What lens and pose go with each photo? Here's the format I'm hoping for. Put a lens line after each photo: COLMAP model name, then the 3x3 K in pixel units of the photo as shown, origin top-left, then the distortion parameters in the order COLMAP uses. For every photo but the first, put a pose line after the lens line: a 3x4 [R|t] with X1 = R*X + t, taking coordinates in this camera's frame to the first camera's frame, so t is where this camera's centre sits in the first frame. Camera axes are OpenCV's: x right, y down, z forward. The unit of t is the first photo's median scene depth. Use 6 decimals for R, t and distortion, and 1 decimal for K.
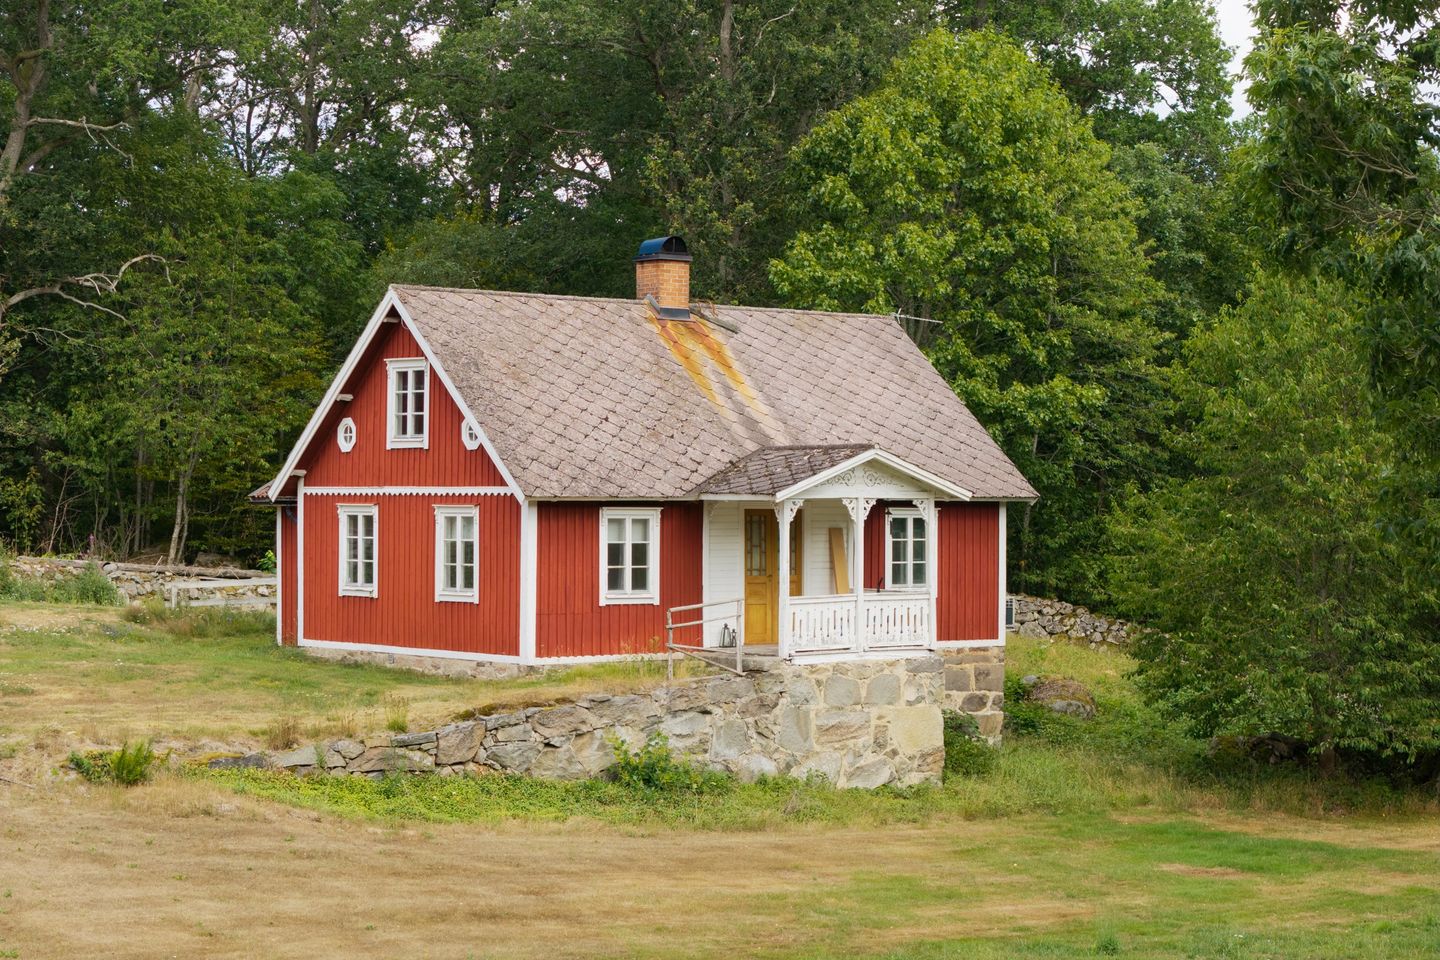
lens RADIAL K [[2932.0, 0, 720.0], [0, 2932.0, 480.0], [0, 0, 1]] dist [-0.195168, 0.220259]
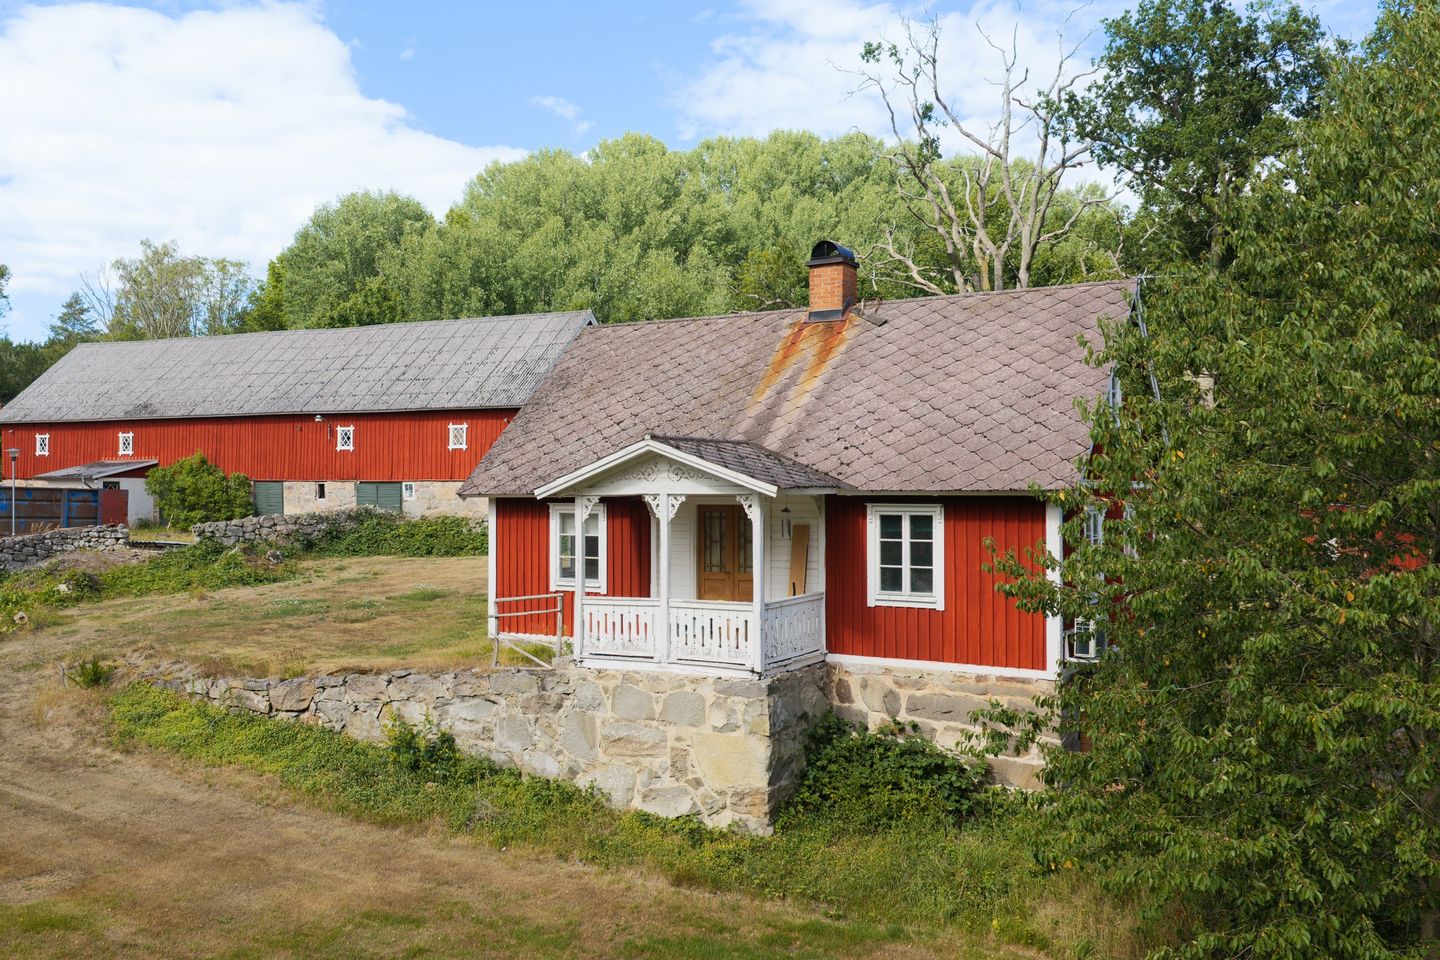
lens RADIAL K [[1223.9, 0, 720.0], [0, 1223.9, 480.0], [0, 0, 1]] dist [0.007130, -0.003414]
pose [[0.354878, -0.011207, -0.934845, 0.415410], [0.012123, 0.999899, -0.007385, 0.004867], [0.934834, -0.008712, 0.354978, 0.890738]]
